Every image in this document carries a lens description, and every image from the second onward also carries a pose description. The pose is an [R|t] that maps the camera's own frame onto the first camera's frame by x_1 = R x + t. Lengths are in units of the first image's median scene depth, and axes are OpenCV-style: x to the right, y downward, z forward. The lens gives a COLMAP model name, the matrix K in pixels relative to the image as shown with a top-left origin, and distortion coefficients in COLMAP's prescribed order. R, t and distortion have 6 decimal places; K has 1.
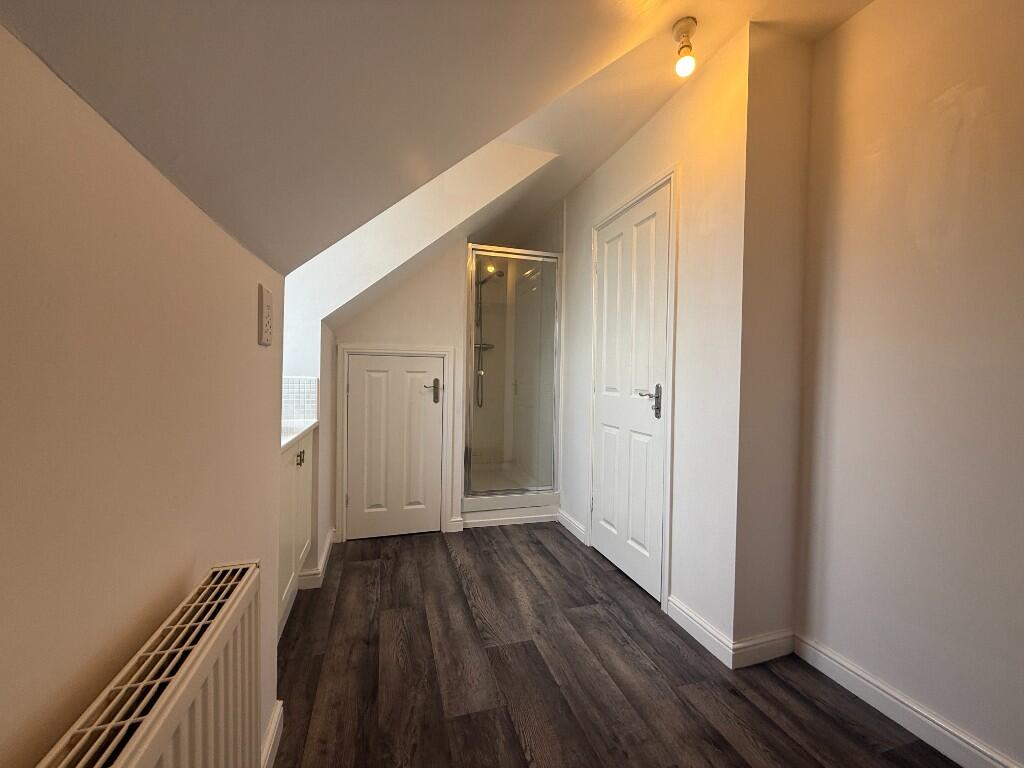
lens RADIAL K [[409.4, 0, 507.9], [0, 409.4, 389.2], [0, 0, 1]] dist [-0.003595, 0.000179]
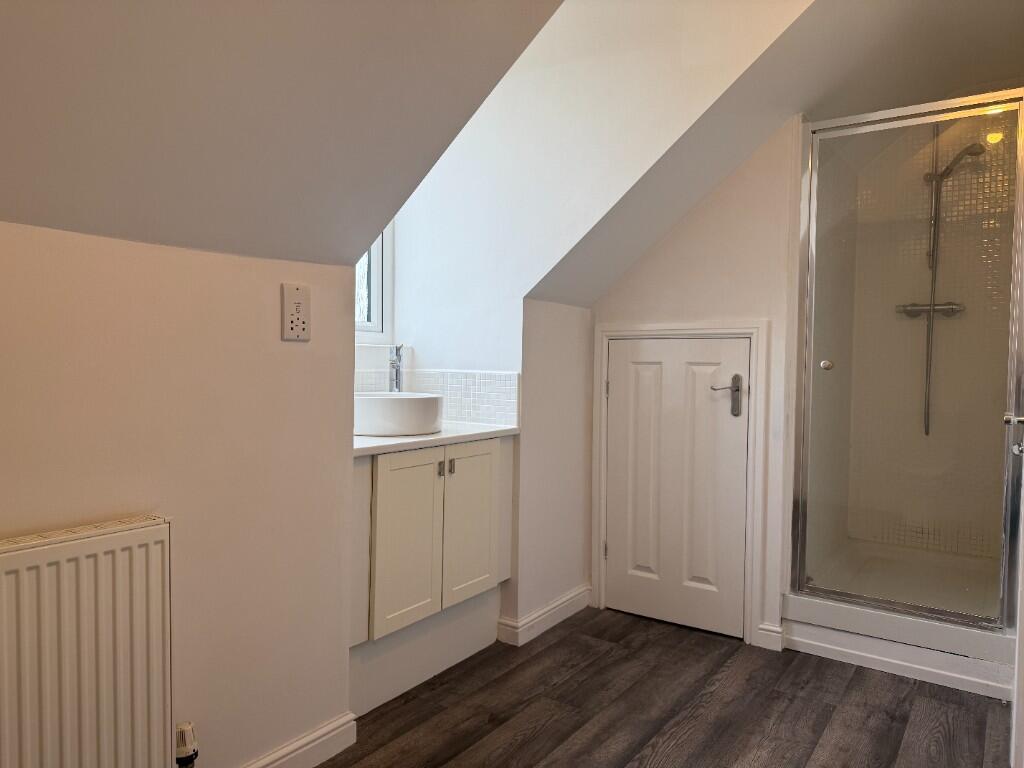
lens RADIAL K [[722.5, 0, 507.0], [0, 722.5, 383.9], [0, 0, 1]] dist [-0.007515, -0.005267]
pose [[0.615610, 0.016968, -0.787868, 0.498610], [-0.027624, 0.999618, -0.000056, -0.004686], [0.787567, 0.021799, 0.615844, 0.121916]]
